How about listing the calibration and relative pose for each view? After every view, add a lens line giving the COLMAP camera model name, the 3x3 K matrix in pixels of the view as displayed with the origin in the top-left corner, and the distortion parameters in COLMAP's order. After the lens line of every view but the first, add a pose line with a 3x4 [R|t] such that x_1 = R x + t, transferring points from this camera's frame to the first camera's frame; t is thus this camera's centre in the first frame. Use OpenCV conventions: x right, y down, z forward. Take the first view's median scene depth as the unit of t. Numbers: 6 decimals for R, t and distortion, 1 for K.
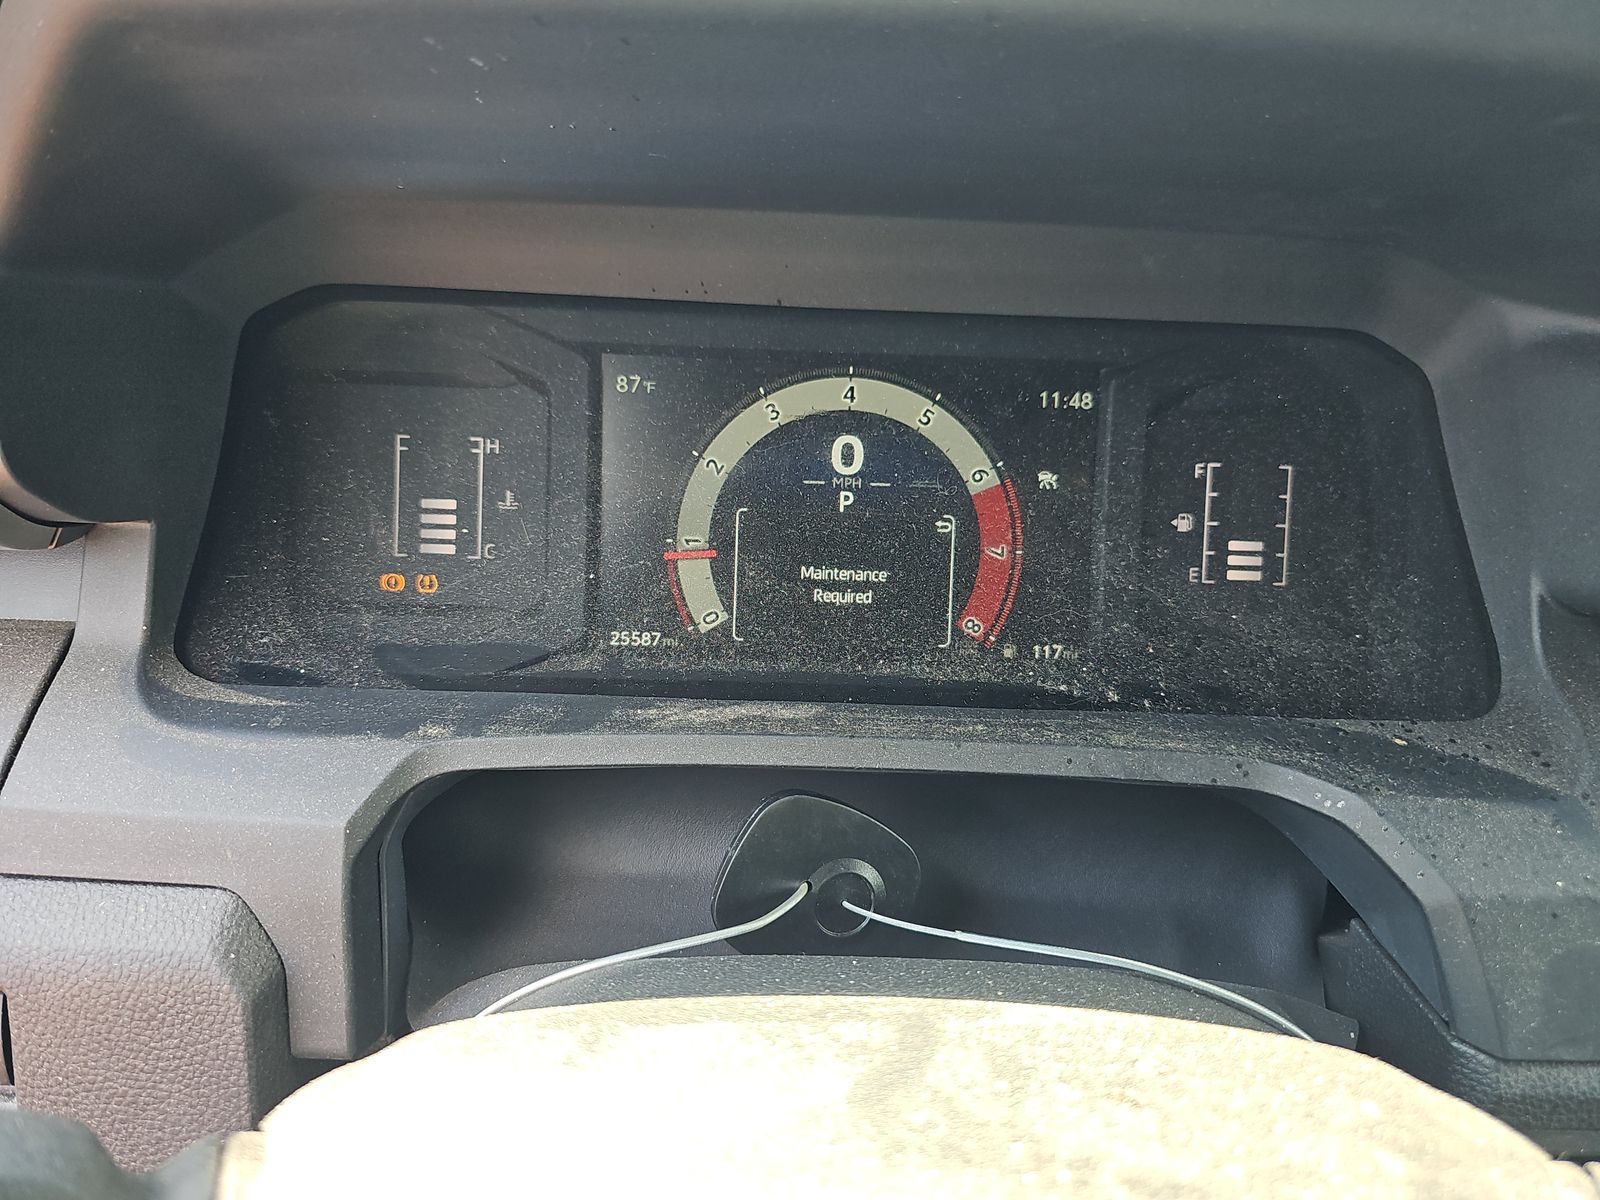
lens RADIAL K [[1061.4, 0, 878.4], [0, 1061.4, 602.8], [0, 0, 1]] dist [0.029776, -0.000400]
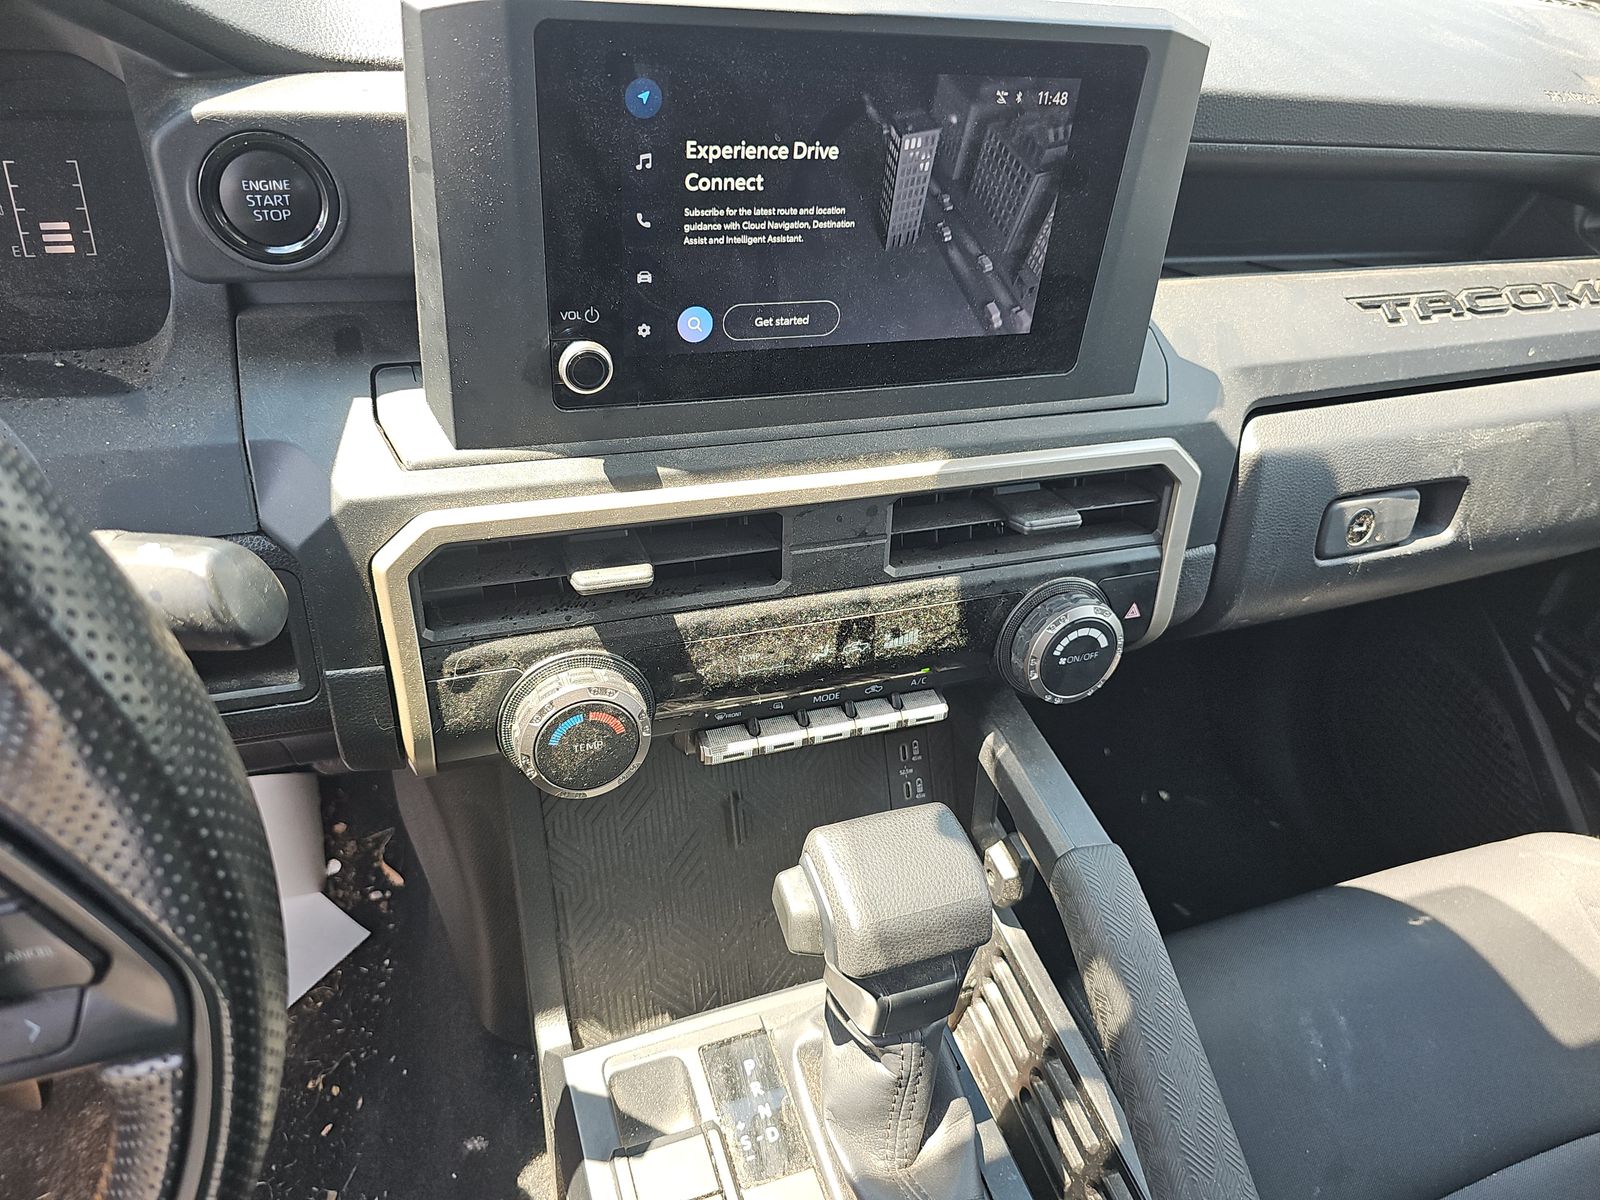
lens RADIAL K [[1076.0, 0, 800.0], [0, 1076.0, 600.0], [0, 0, 1]] dist [0.067690, -0.092350]
pose [[0.963538, -0.124166, 0.237019, 0.861675], [0.050142, 0.953908, 0.295880, 0.037198], [-0.262832, -0.273206, 0.925353, -0.606990]]
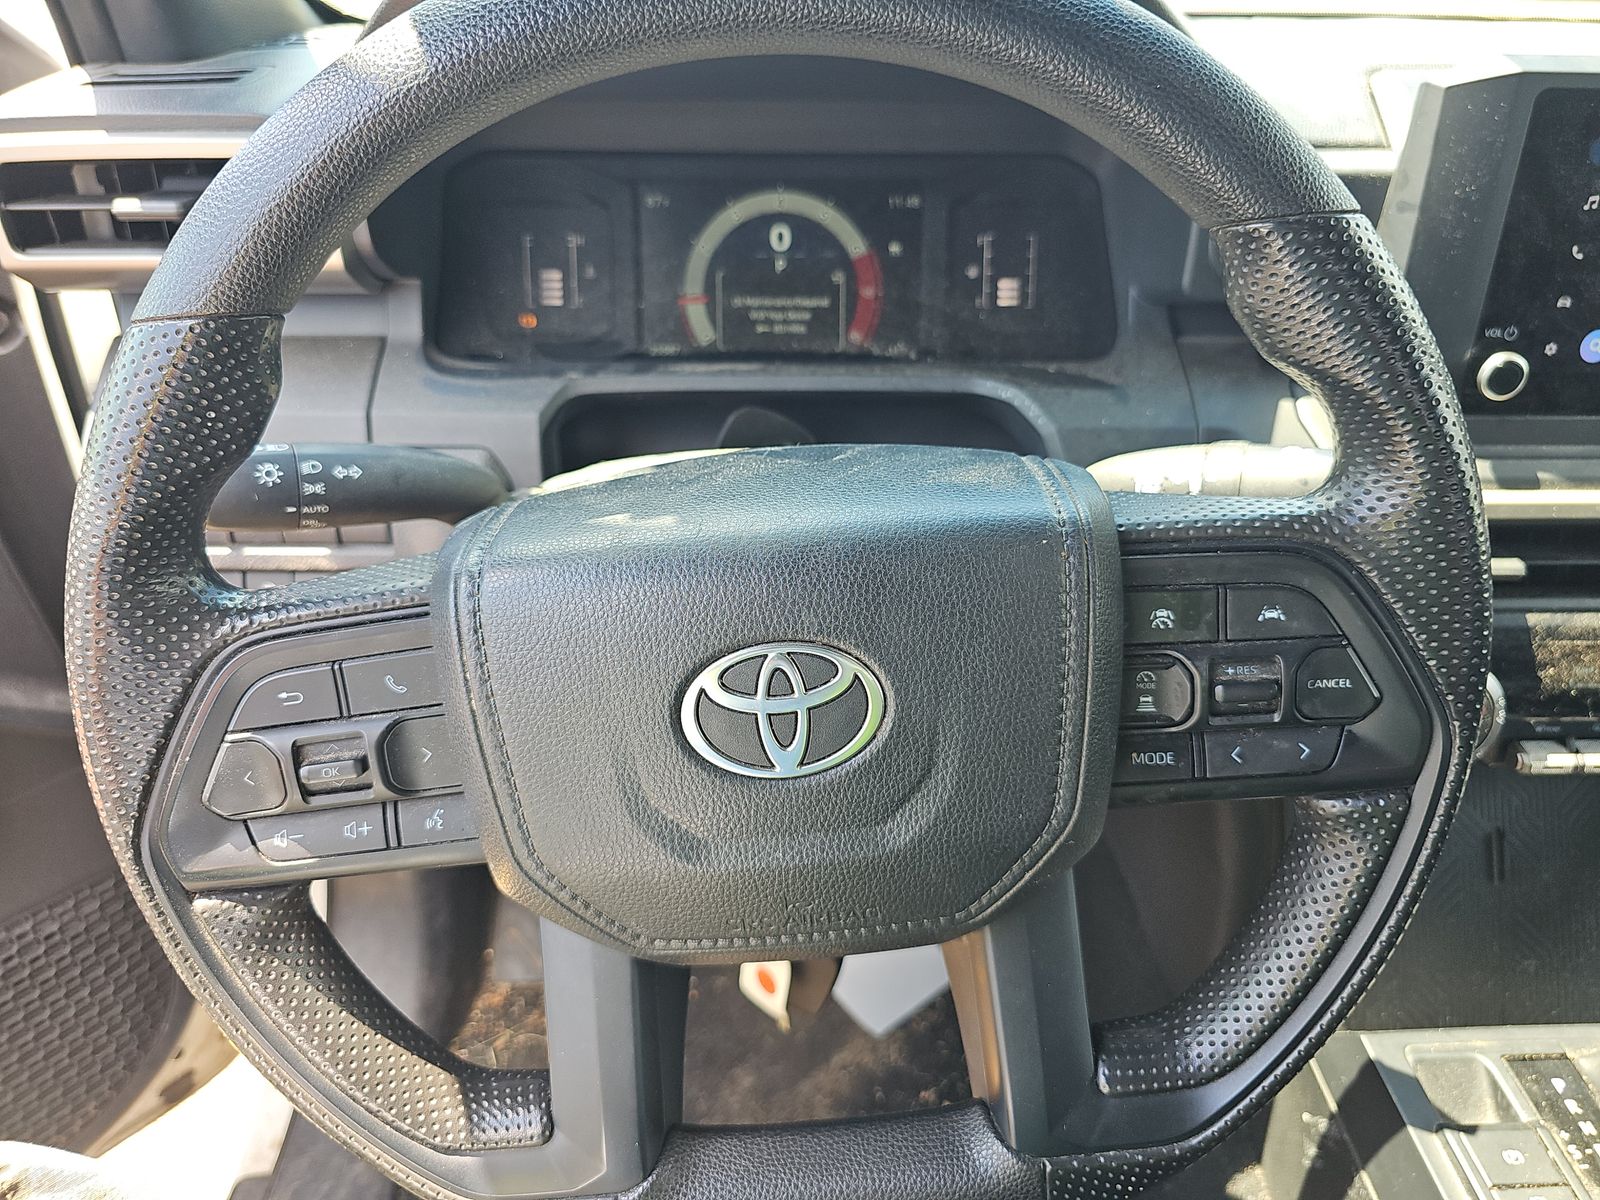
lens RADIAL K [[1094.1, 0, 804.9], [0, 1094.1, 593.1], [0, 0, 1]] dist [0.020754, -0.001423]
pose [[0.997518, -0.007379, -0.070022, 0.135086], [0.015367, 0.993334, 0.114241, 0.240478], [0.068713, -0.115033, 0.990982, -0.869921]]
